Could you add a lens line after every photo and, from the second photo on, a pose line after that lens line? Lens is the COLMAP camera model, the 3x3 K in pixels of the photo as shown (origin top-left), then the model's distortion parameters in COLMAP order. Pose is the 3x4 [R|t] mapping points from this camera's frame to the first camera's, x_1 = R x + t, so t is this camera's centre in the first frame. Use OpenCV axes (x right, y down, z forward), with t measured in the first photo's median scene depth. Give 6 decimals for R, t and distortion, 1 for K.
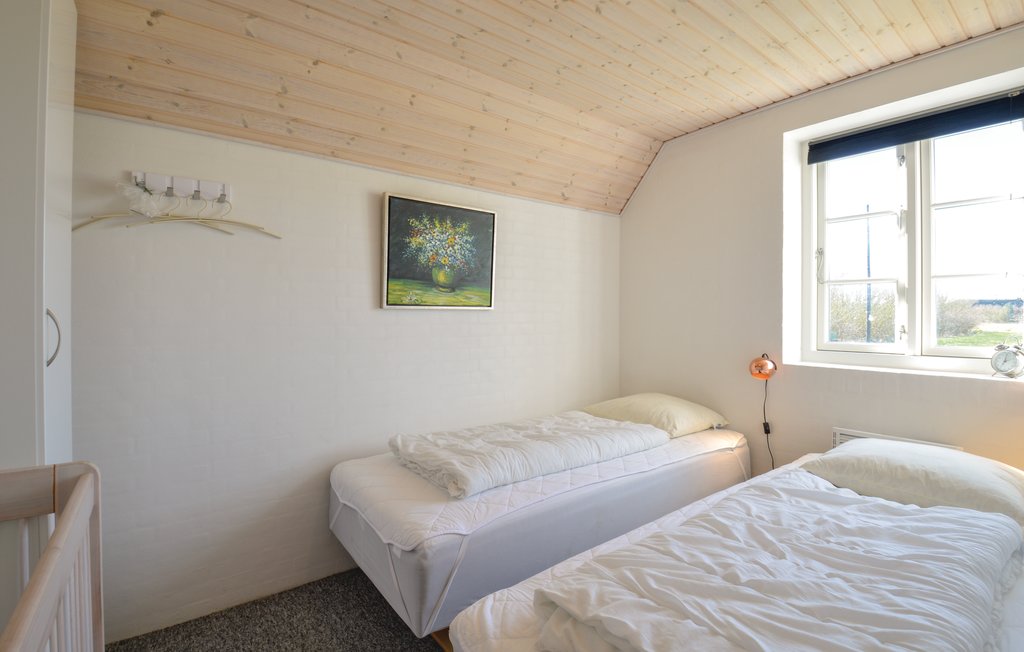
lens RADIAL K [[464.3, 0, 503.8], [0, 464.3, 322.6], [0, 0, 1]] dist [0.000520, -0.000025]
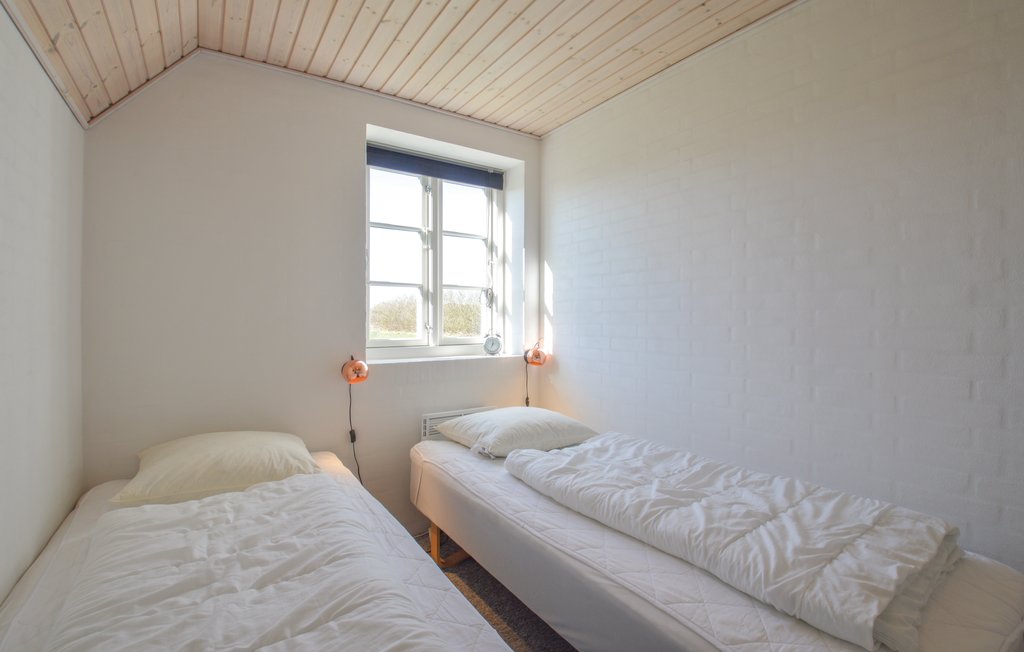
lens RADIAL K [[464.3, 0, 503.8], [0, 464.3, 322.6], [0, 0, 1]] dist [0.000520, -0.000025]
pose [[0.073372, -0.015012, 0.997192, -0.374551], [0.007809, 0.999865, 0.014477, -0.010103], [-0.997274, 0.006725, 0.073479, 0.713633]]
